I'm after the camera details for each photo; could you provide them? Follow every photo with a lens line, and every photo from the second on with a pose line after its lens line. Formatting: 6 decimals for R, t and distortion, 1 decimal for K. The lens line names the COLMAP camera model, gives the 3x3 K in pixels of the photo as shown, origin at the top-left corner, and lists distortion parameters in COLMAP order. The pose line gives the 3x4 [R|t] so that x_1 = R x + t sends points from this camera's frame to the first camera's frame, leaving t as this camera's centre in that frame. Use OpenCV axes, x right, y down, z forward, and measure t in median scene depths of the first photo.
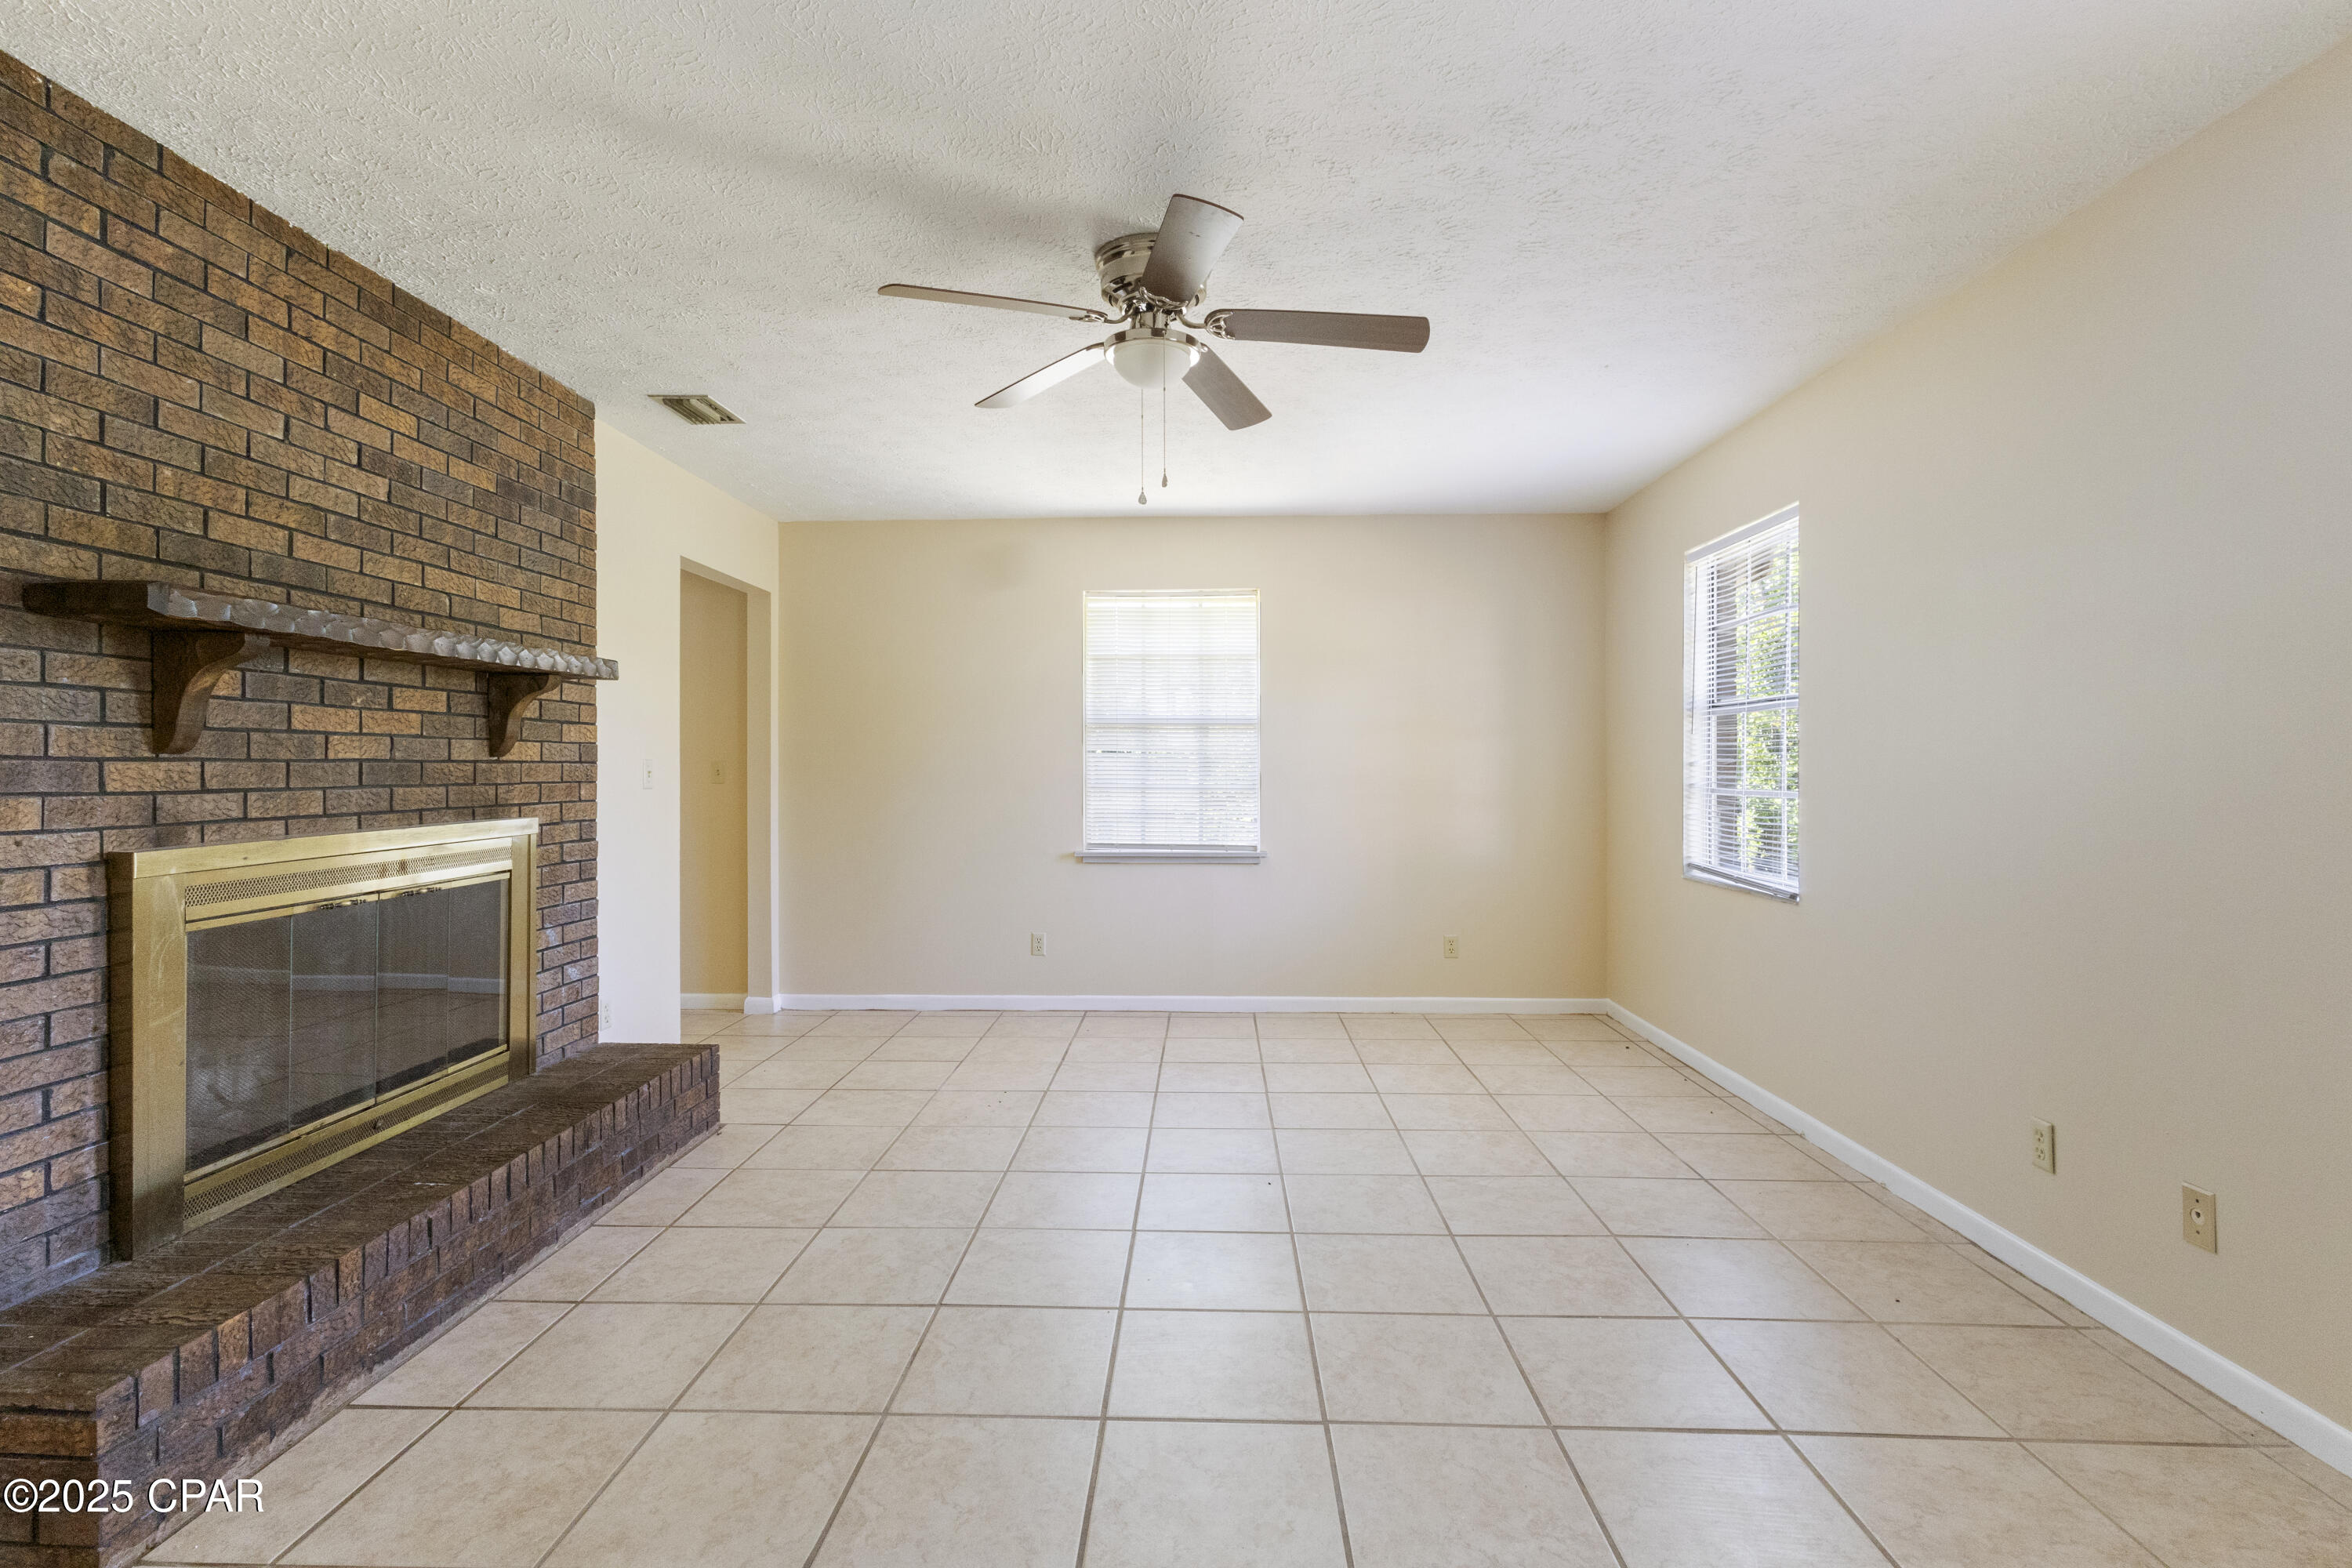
lens RADIAL K [[1109.1, 0, 1168.7], [0, 1109.1, 772.0], [0, 0, 1]] dist [0.000993, 0.001013]
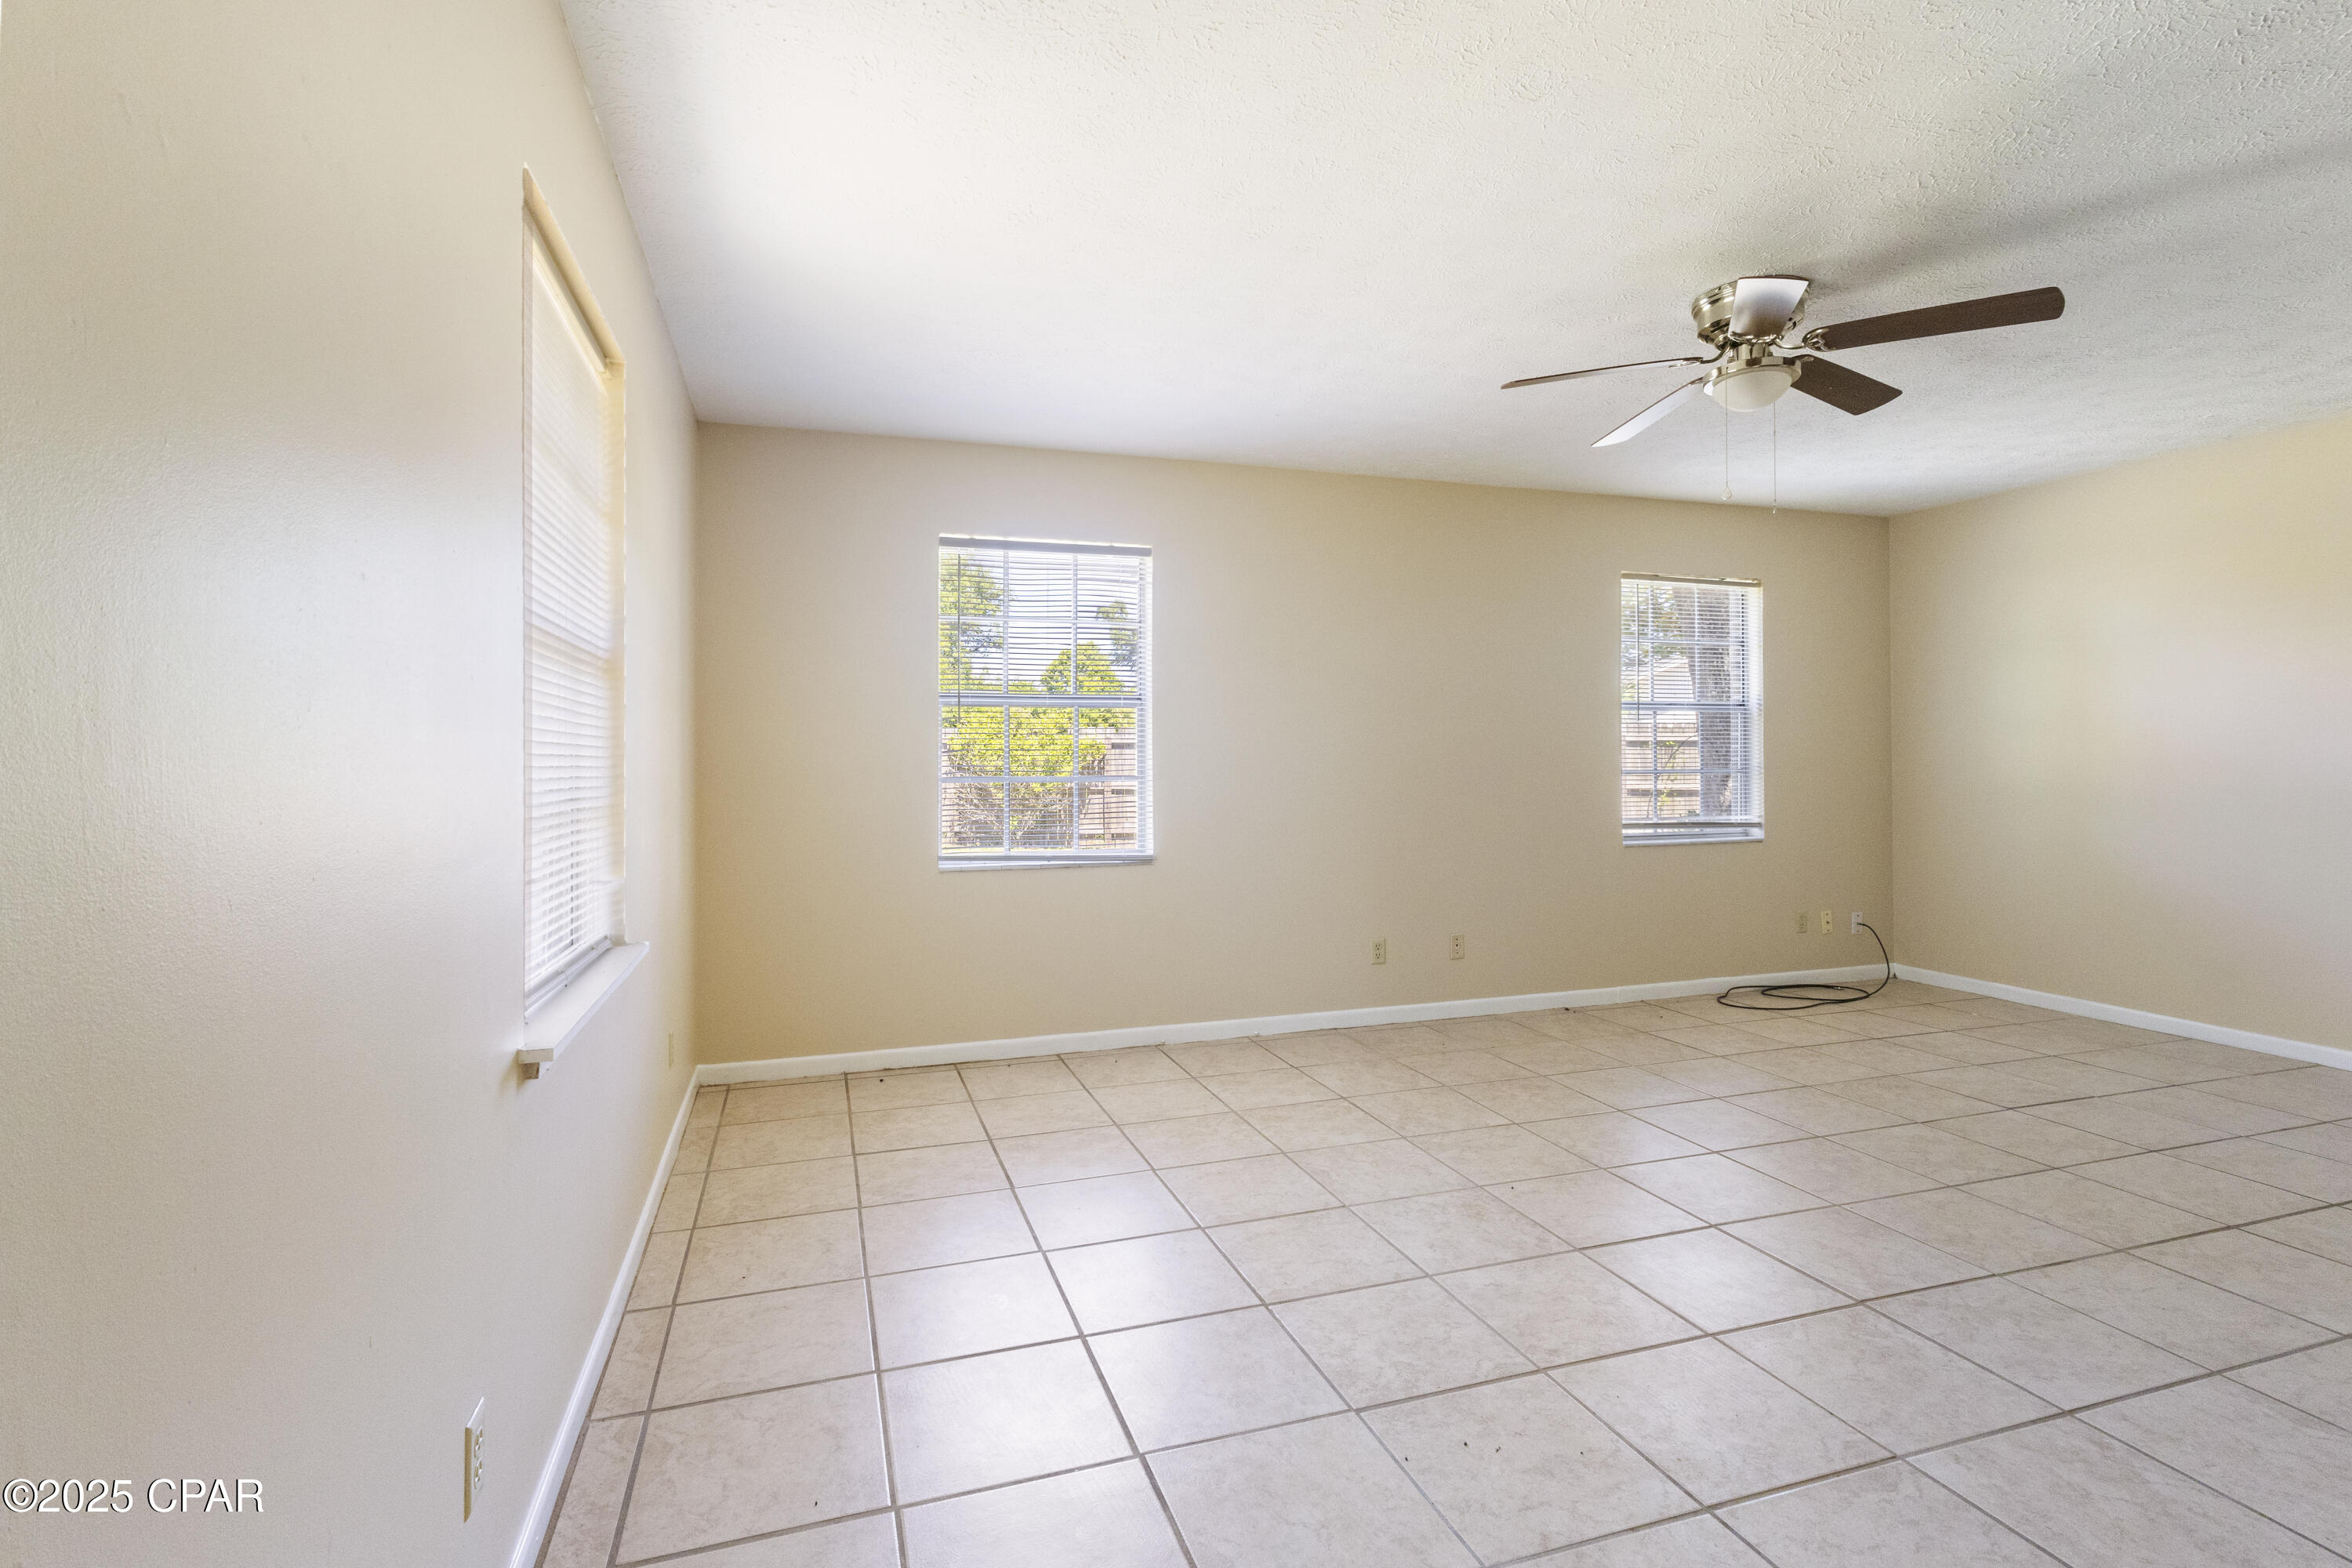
lens RADIAL K [[1109.1, 0, 1170.7], [0, 1109.1, 772.8], [0, 0, 1]] dist [0.000993, 0.001013]
pose [[-0.354203, -0.007846, 0.935136, -0.681037], [0.008965, 0.999890, 0.011785, 0.002916], [-0.935126, 0.012558, -0.354093, 1.585307]]
